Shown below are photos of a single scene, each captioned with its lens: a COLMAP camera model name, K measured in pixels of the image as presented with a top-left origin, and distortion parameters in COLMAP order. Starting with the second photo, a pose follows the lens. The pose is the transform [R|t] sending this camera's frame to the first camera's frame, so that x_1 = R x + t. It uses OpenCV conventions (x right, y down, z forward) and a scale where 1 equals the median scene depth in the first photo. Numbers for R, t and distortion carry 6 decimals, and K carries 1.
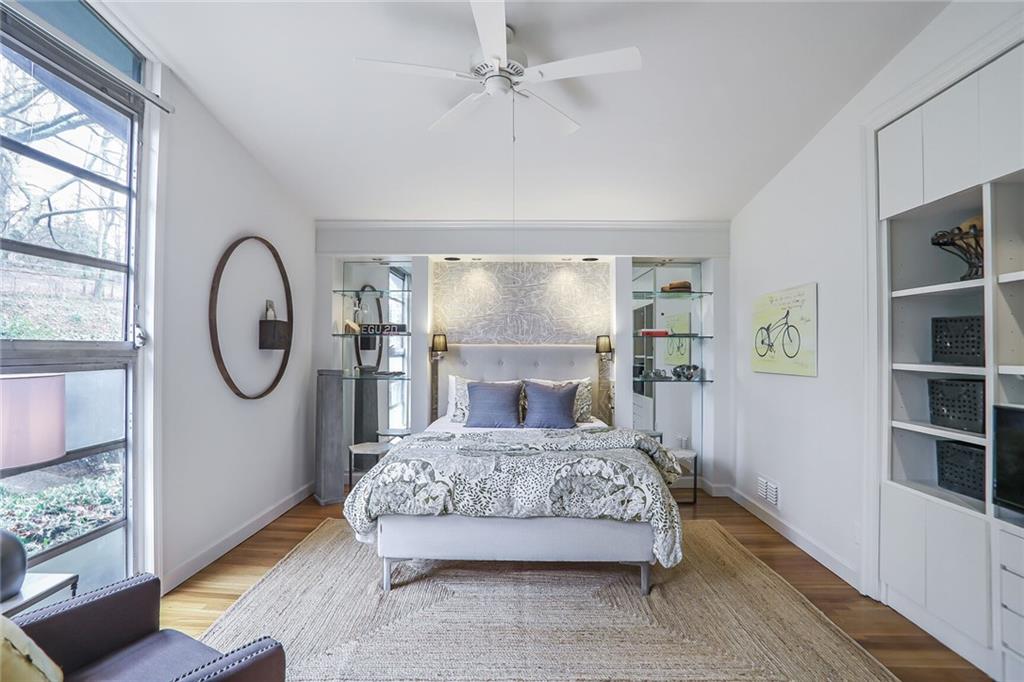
lens RADIAL K [[512.5, 0, 504.3], [0, 512.5, 341.7], [0, 0, 1]] dist [-0.051729, 0.015645]
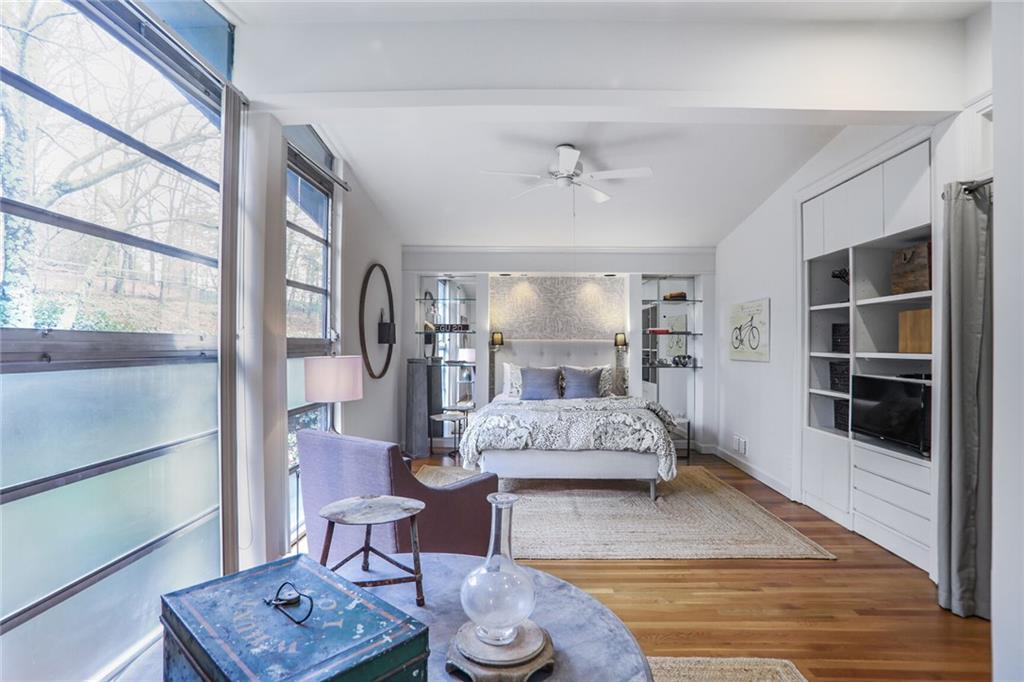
lens RADIAL K [[512.5, 0, 511.4], [0, 512.5, 341.2], [0, 0, 1]] dist [-0.051729, 0.015645]
pose [[0.999970, -0.000249, 0.007766, -0.162611], [0.000173, 0.999952, 0.009831, -0.006791], [-0.007769, -0.009829, 0.999922, -0.535333]]
